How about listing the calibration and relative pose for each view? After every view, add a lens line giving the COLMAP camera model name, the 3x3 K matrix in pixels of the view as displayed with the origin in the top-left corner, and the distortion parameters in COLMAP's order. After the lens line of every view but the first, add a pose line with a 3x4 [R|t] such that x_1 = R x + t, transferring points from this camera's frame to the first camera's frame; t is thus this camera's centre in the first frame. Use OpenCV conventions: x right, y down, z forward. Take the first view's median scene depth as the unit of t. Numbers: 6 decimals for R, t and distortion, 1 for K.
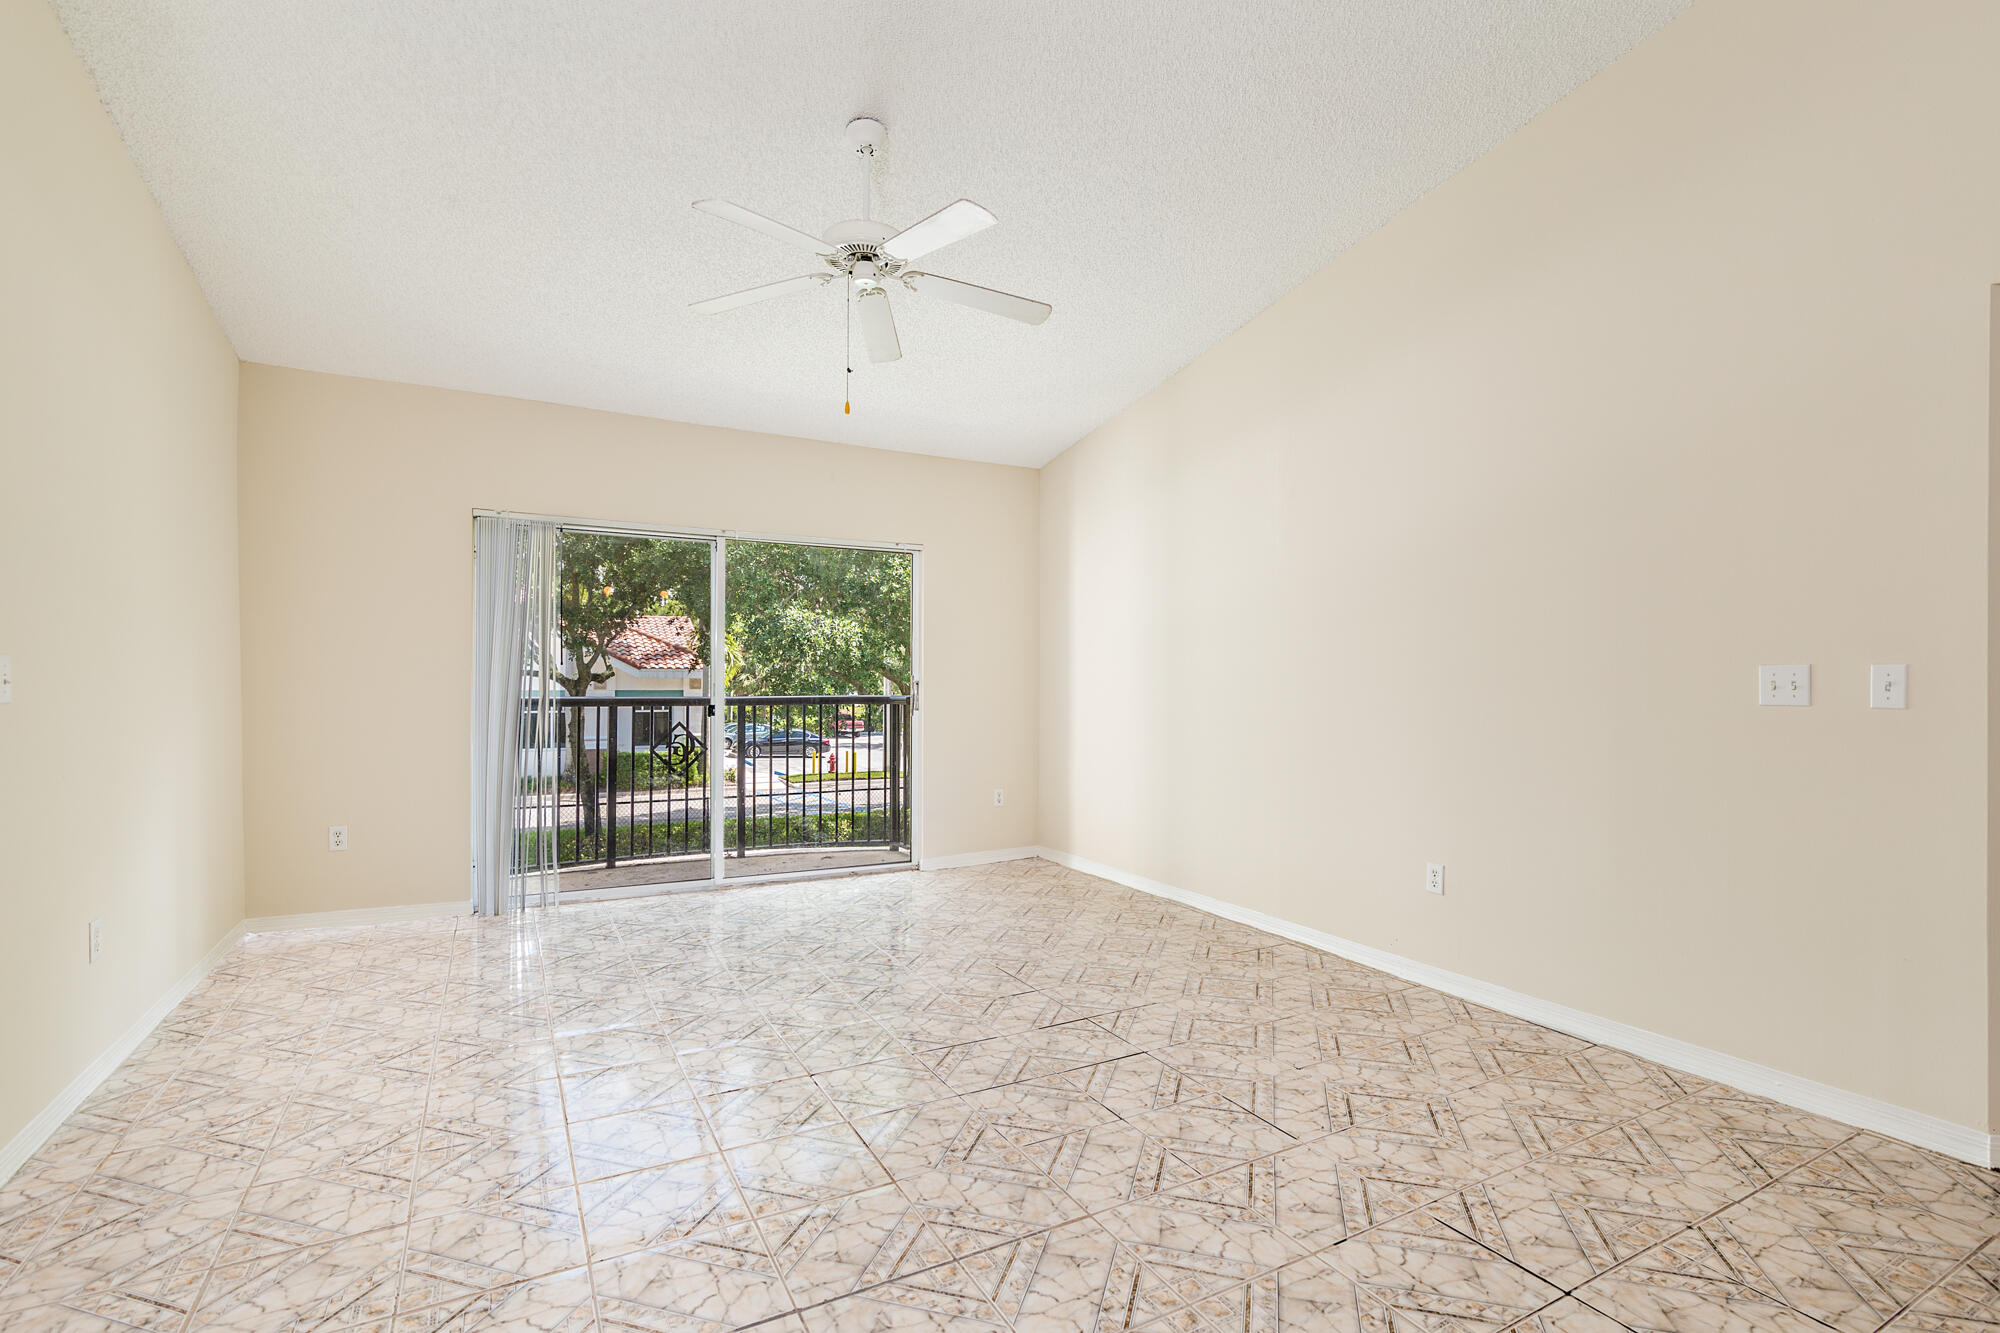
lens RADIAL K [[926.5, 0, 1002.3], [0, 926.5, 701.0], [0, 0, 1]] dist [-0.009993, -0.000051]
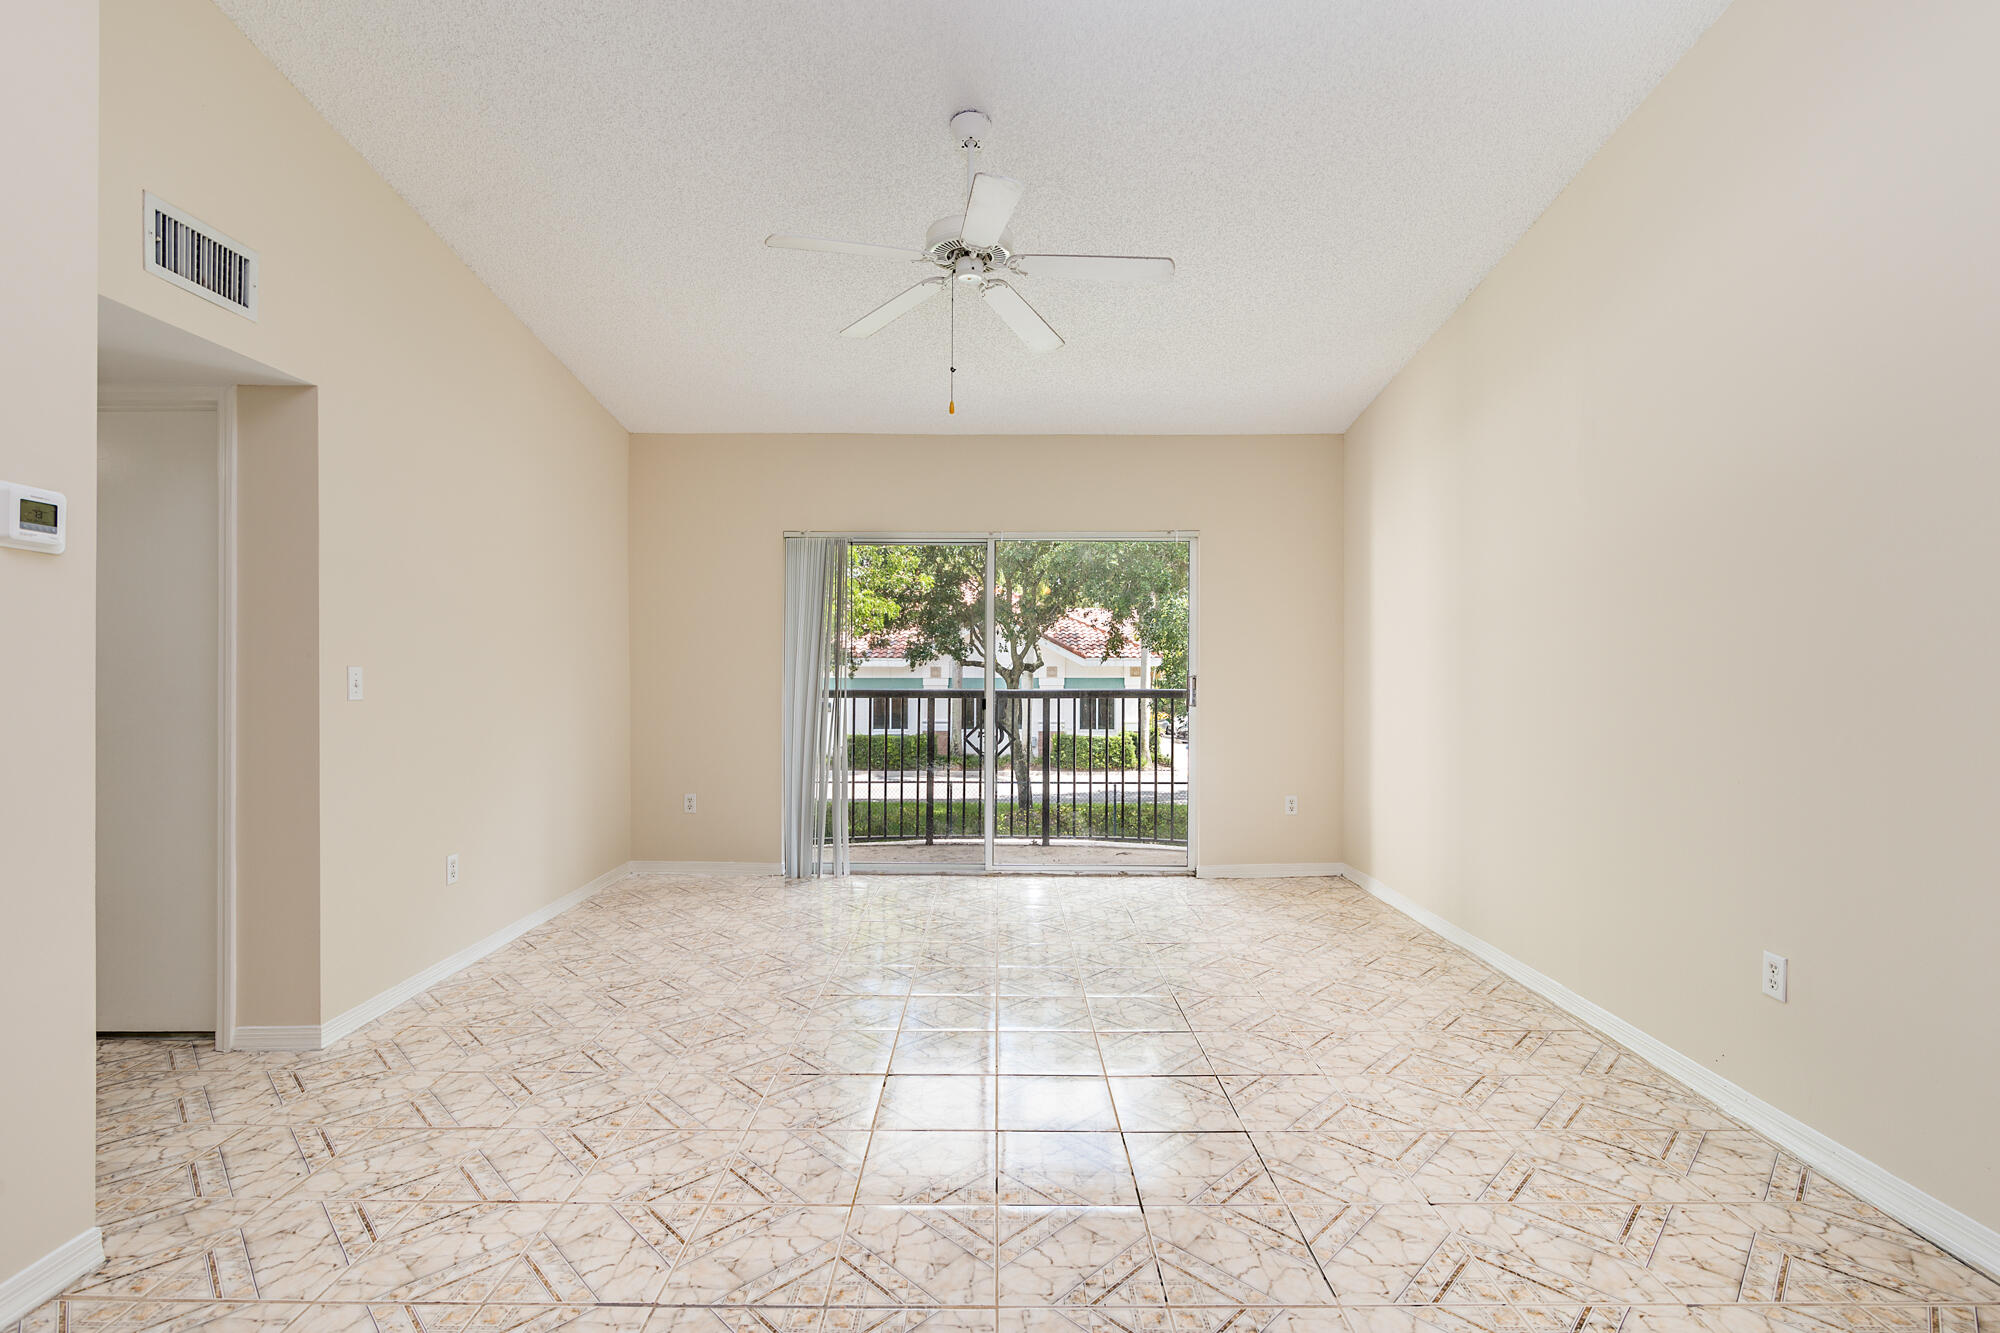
lens RADIAL K [[915.7, 0, 992.6], [0, 915.7, 680.8], [0, 0, 1]] dist [-0.007447, -0.000030]
pose [[0.874266, 0.003847, -0.485432, 0.225952], [-0.007354, 0.999959, -0.005321, -0.012543], [0.485392, 0.008222, 0.874258, 0.108116]]
